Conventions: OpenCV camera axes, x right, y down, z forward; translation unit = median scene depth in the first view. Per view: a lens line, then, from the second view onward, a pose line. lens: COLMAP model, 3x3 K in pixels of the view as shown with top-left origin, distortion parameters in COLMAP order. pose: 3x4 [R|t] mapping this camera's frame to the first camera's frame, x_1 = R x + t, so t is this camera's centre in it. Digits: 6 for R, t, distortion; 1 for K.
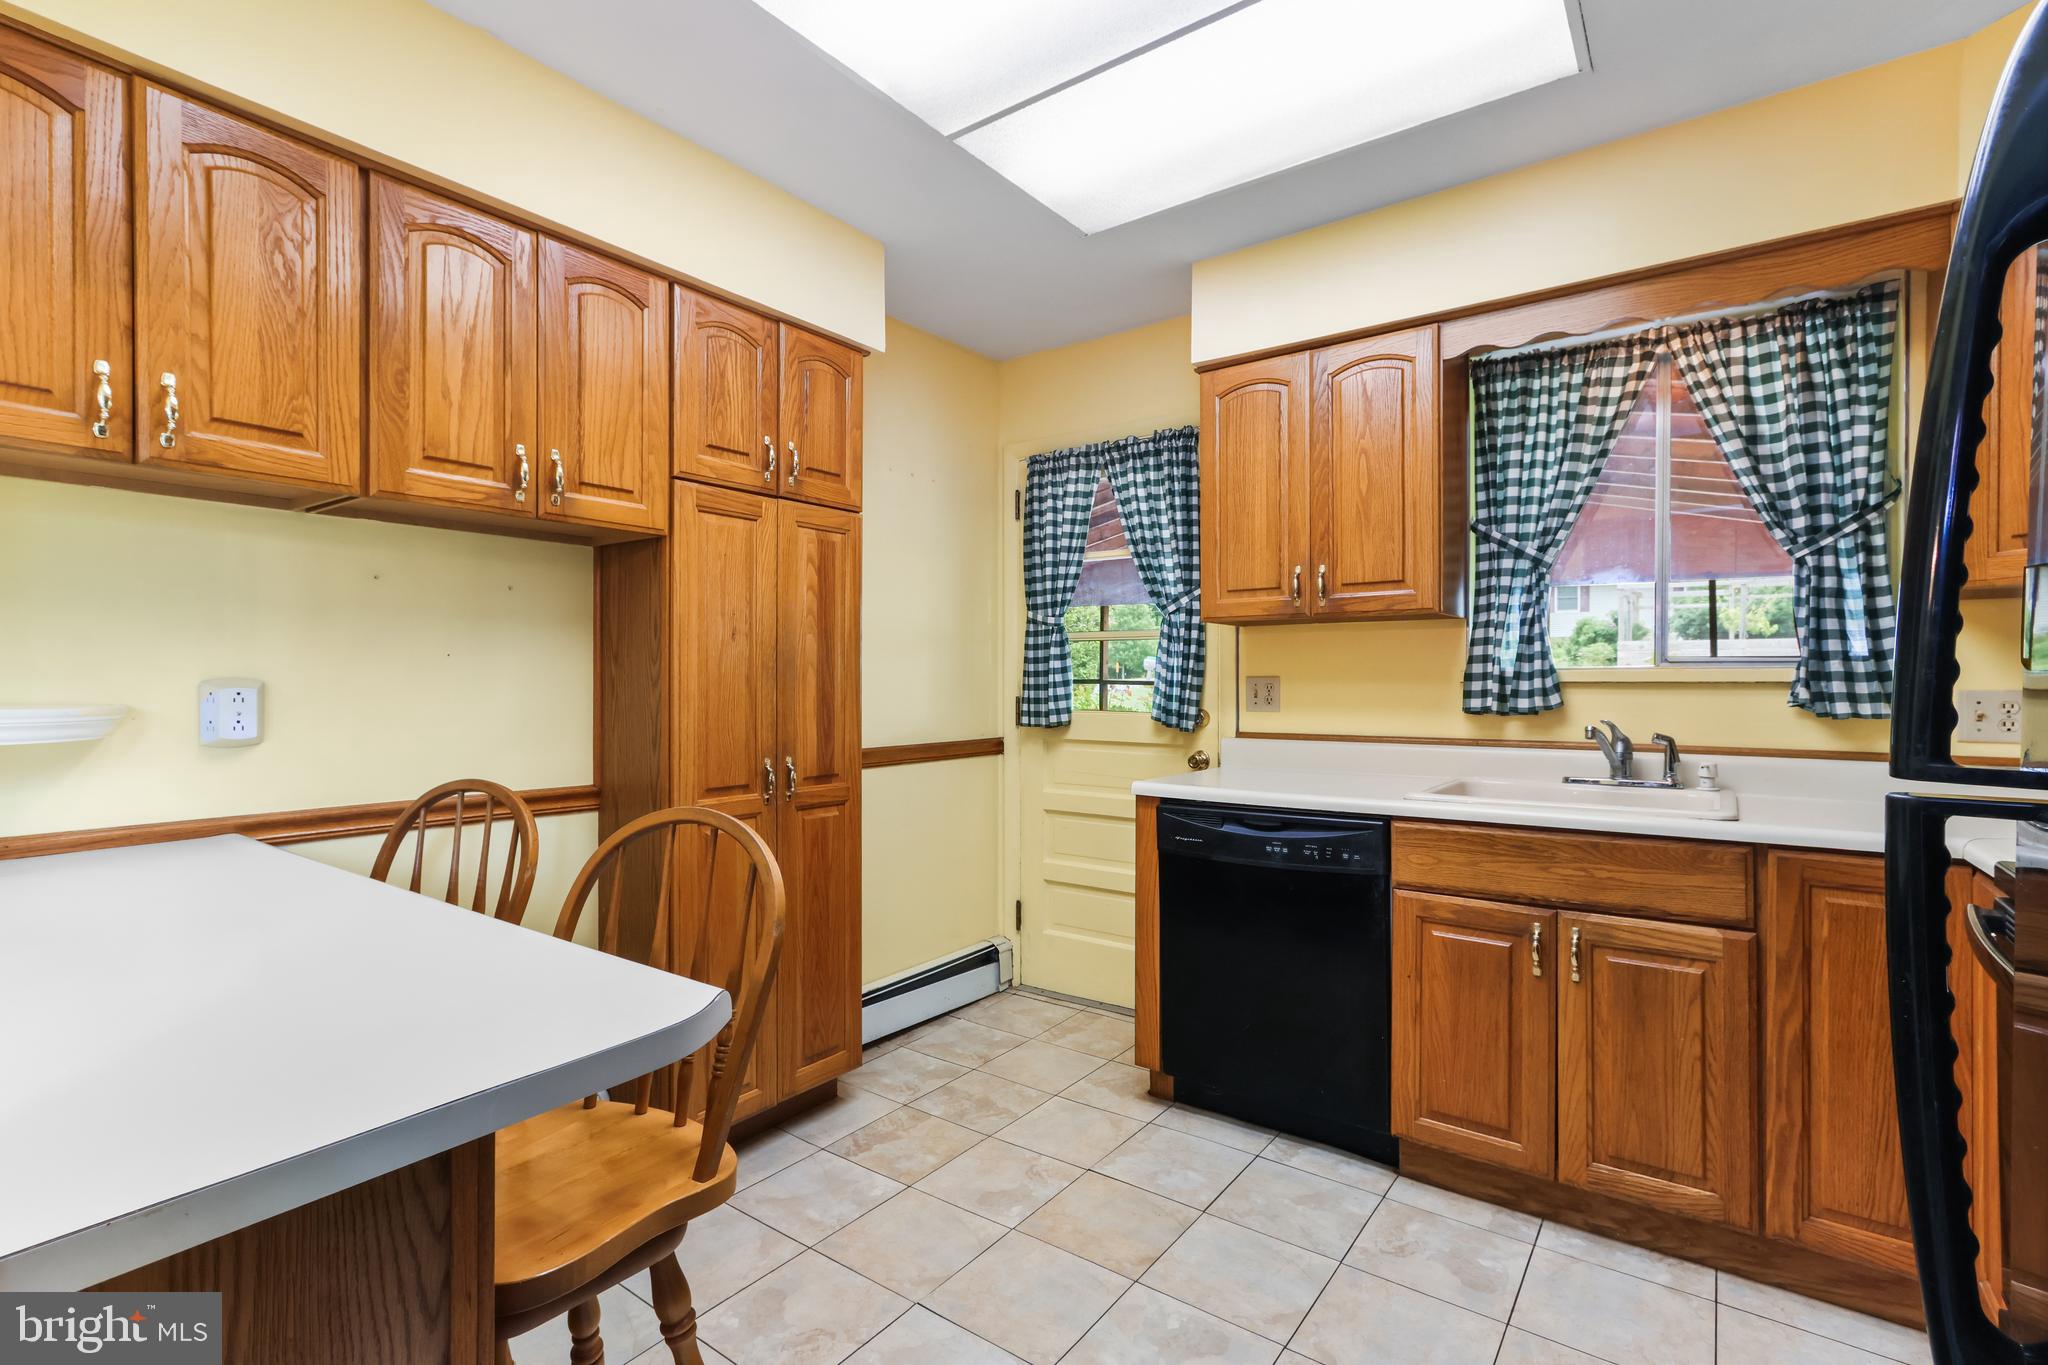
lens RADIAL K [[941.9, 0, 1010.1], [0, 941.9, 678.6], [0, 0, 1]] dist [-0.004180, 0.005160]
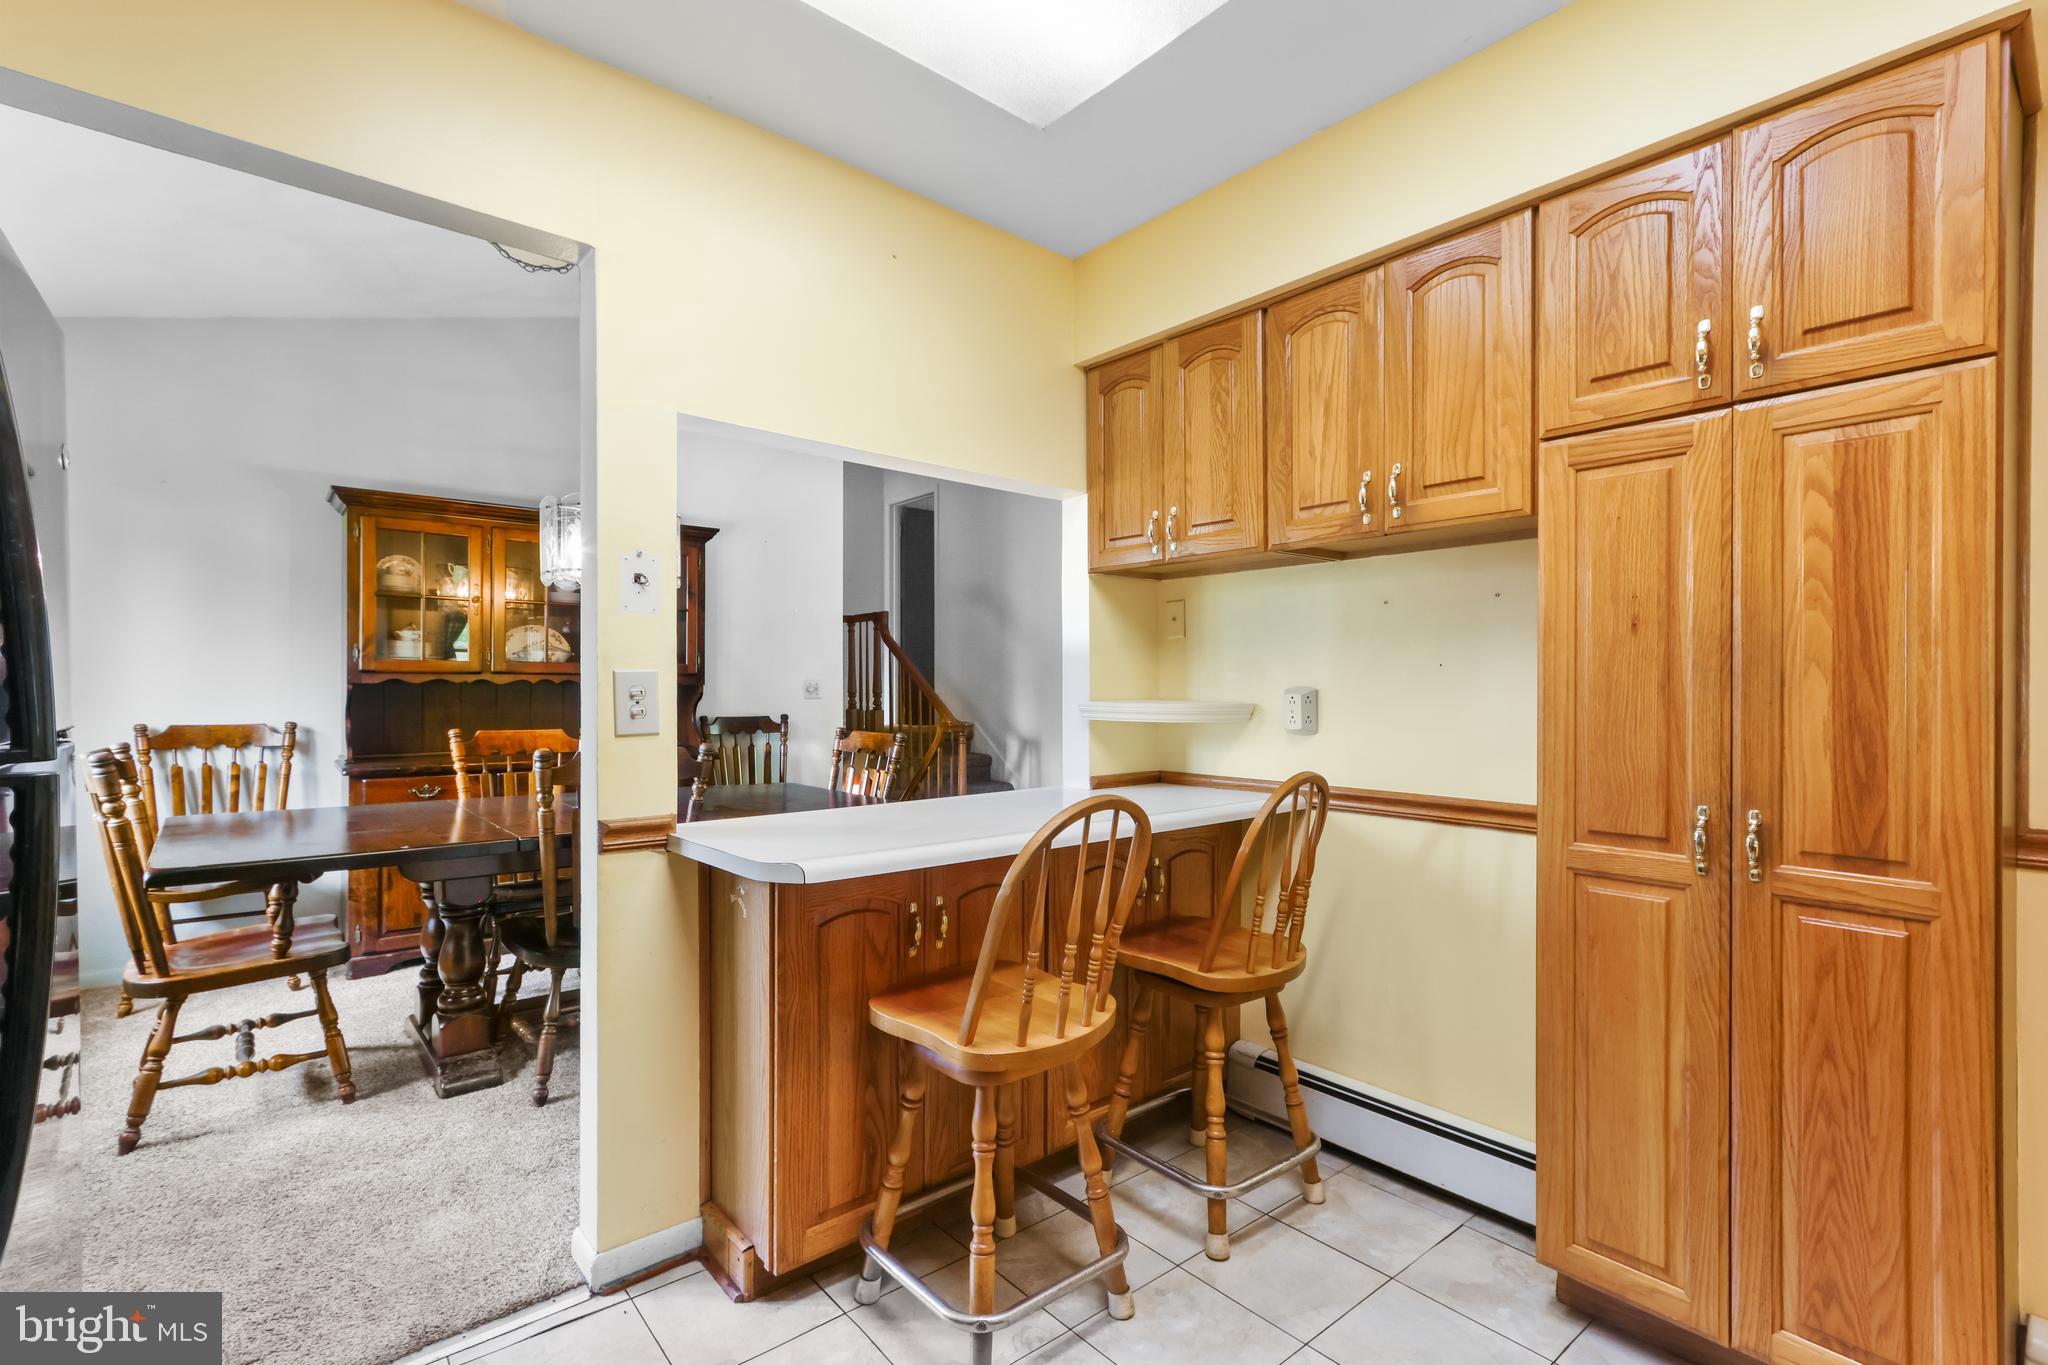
lens RADIAL K [[941.9, 0, 1003.3], [0, 941.9, 691.9], [0, 0, 1]] dist [-0.004180, 0.005160]
pose [[-0.244341, -0.000343, -0.969689, 0.472796], [-0.003033, 0.999995, 0.000410, 0.005053], [0.969685, 0.003041, -0.244340, 0.640716]]
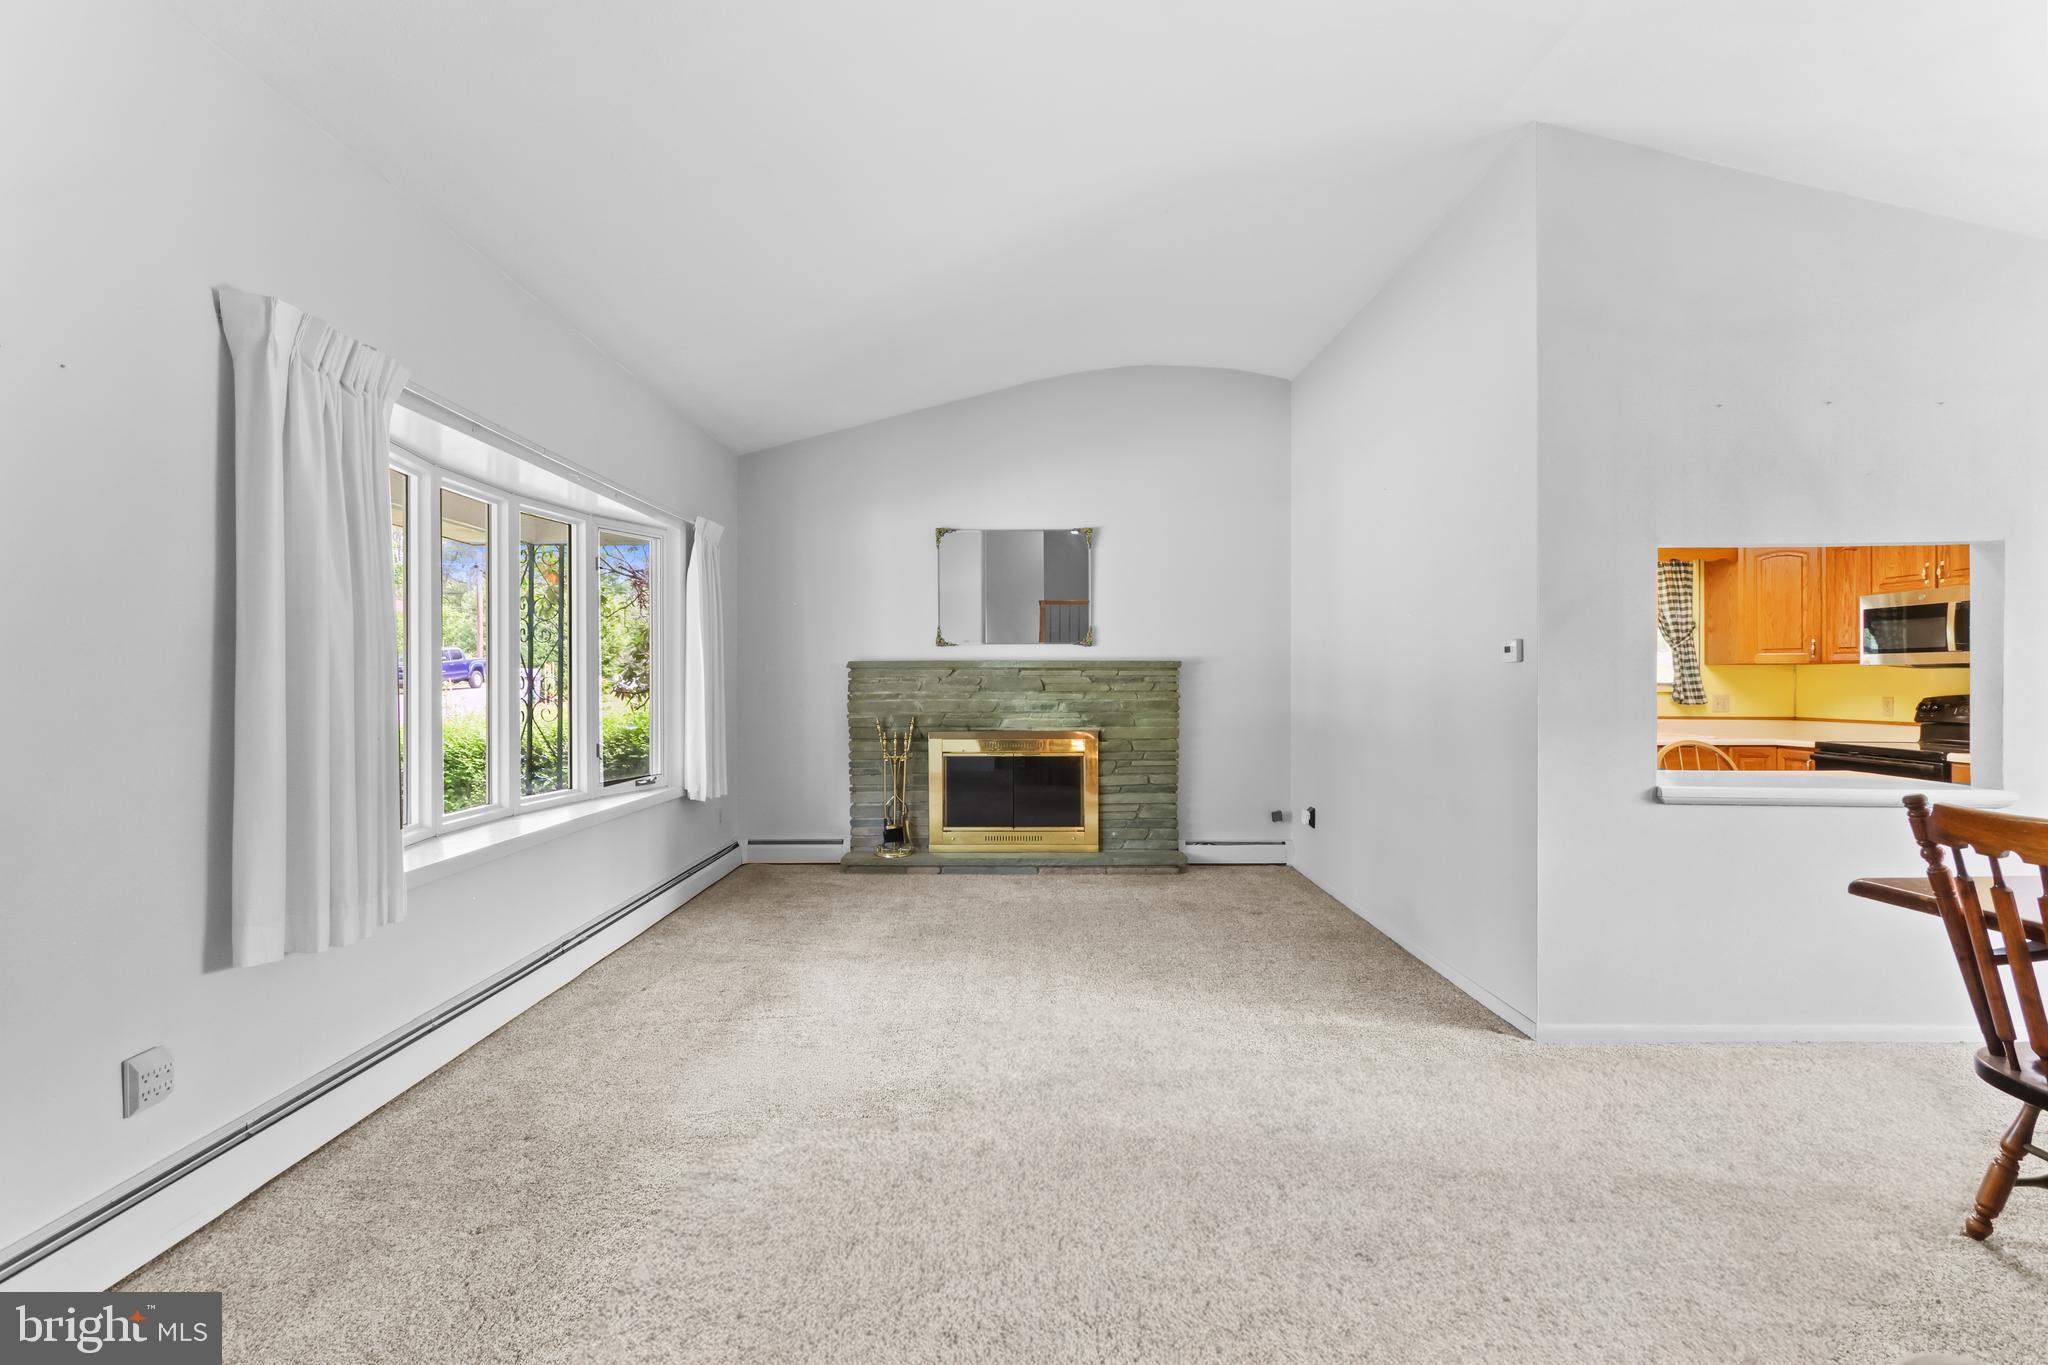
lens RADIAL K [[941.9, 0, 1008.3], [0, 941.9, 675.9], [0, 0, 1]] dist [-0.004180, 0.005160]
pose [[0.816468, 0.003321, 0.577381, -2.149005], [-0.005844, 0.999980, 0.002512, -0.035118], [-0.577361, -0.005426, 0.816471, -0.130358]]
